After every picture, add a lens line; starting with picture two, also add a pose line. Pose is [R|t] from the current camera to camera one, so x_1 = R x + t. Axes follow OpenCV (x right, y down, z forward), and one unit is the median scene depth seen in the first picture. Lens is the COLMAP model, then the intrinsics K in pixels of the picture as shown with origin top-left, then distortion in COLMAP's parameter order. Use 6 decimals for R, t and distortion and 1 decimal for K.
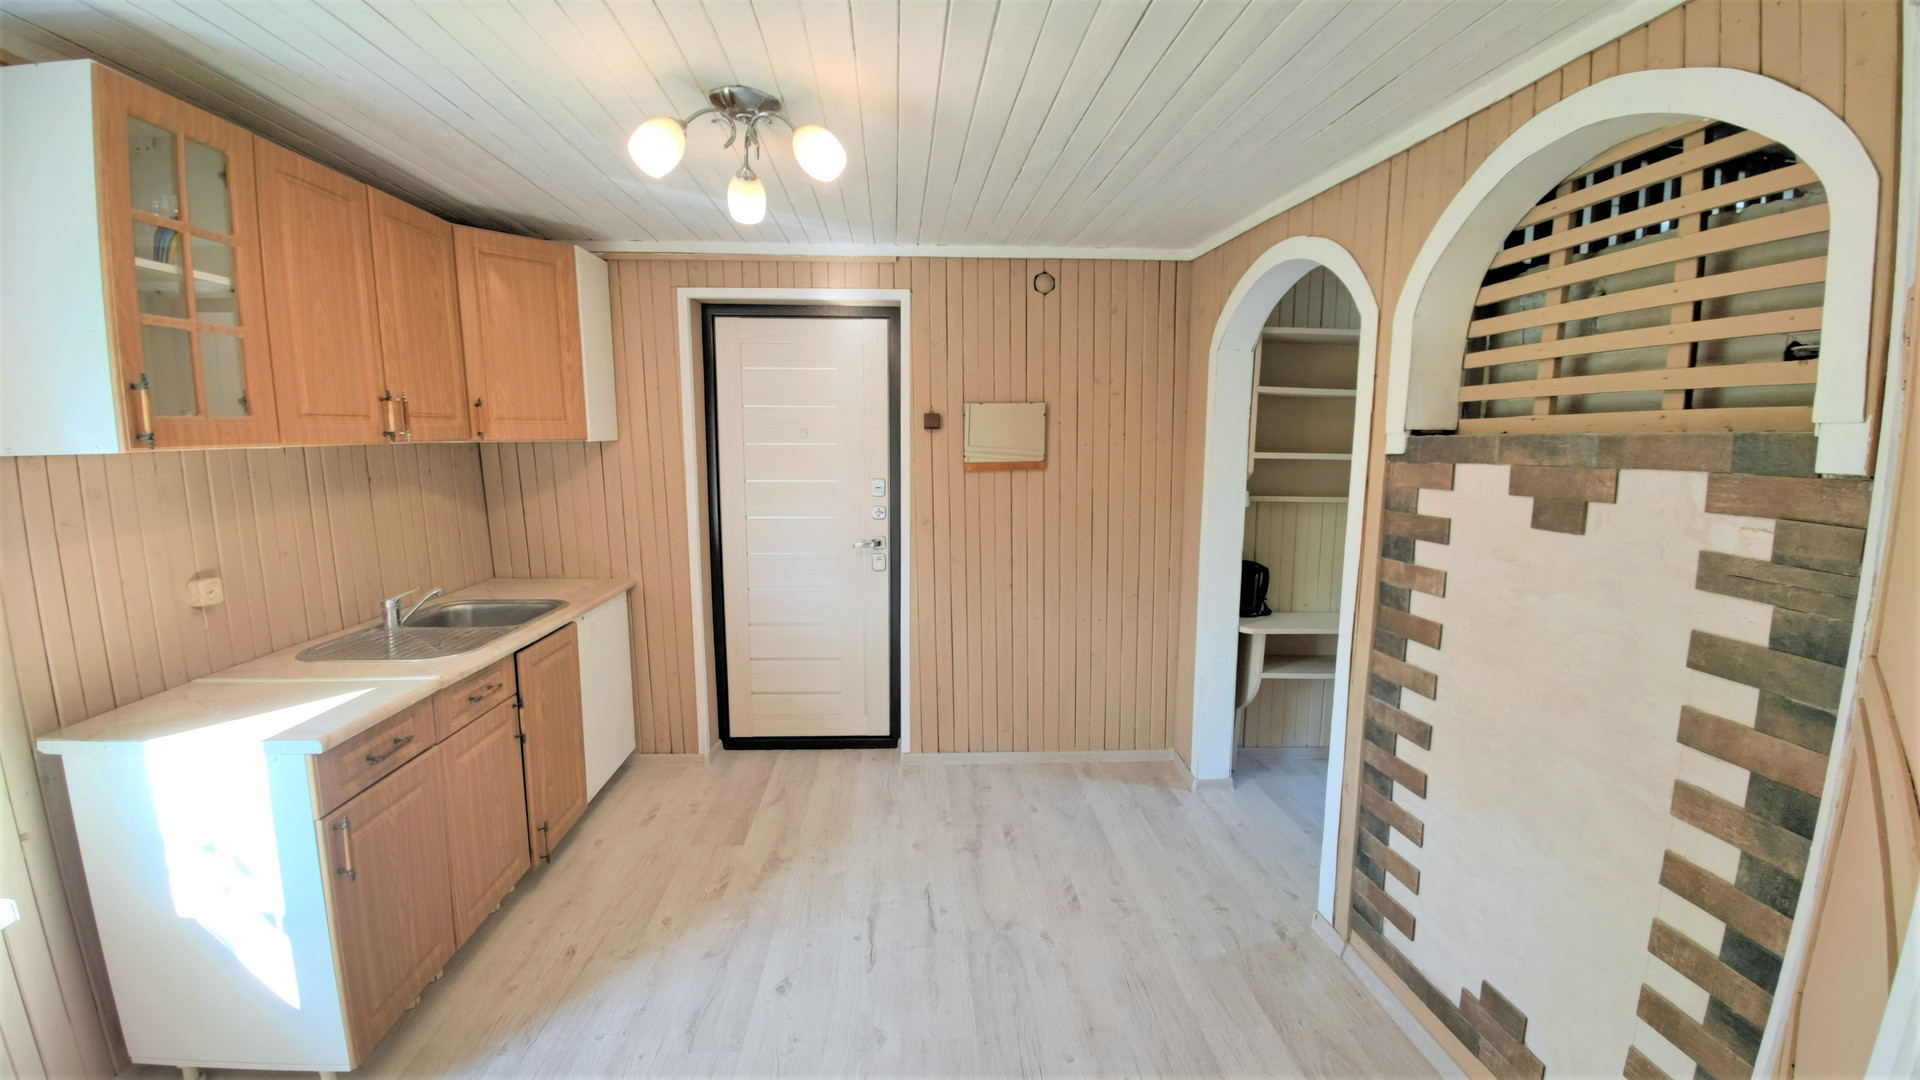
lens RADIAL K [[741.8, 0, 960.0], [0, 741.8, 540.0], [0, 0, 1]] dist [-0.000365, -0.000017]
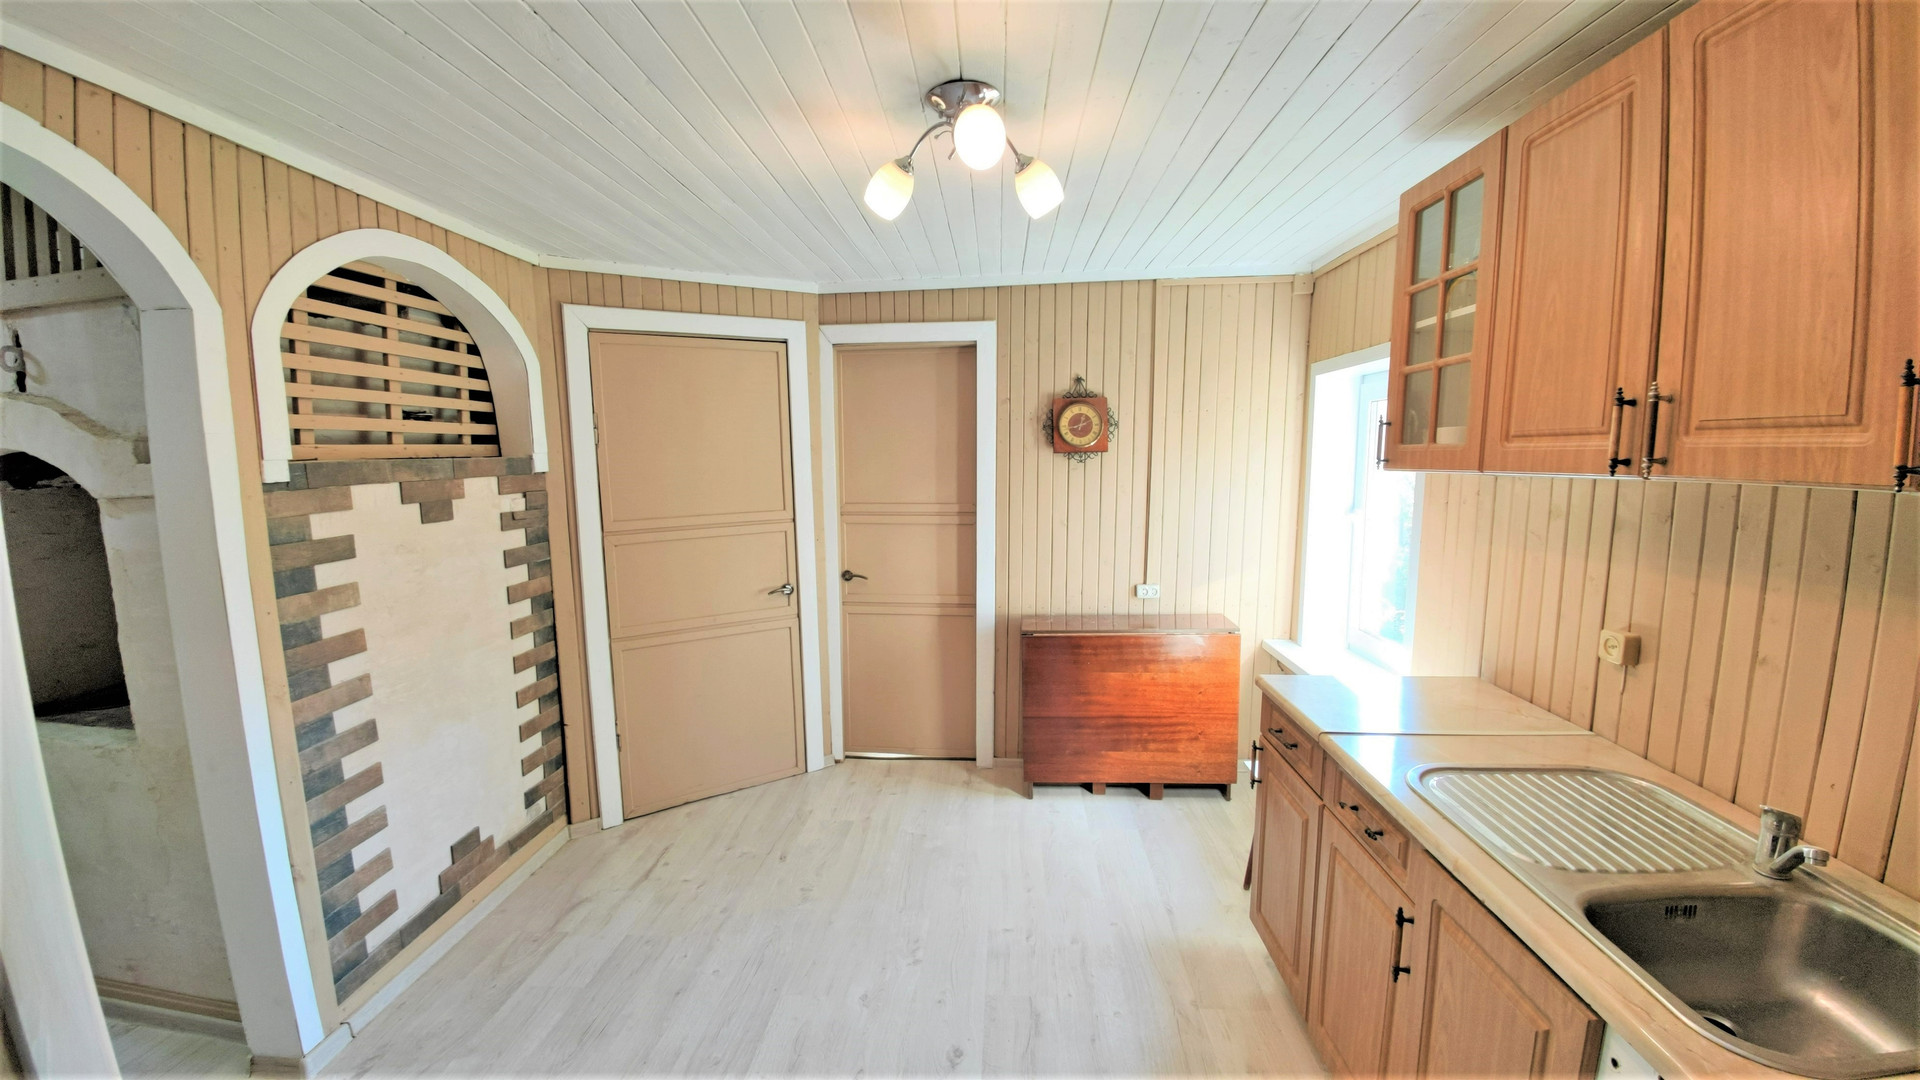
lens RADIAL K [[741.8, 0, 960.0], [0, 741.8, 540.0], [0, 0, 1]] dist [-0.000365, -0.000017]
pose [[-0.989814, -0.014865, 0.141588, -0.449653], [0.021791, 0.966995, 0.253864, -0.311951], [-0.140689, 0.254363, -0.956821, 2.119249]]
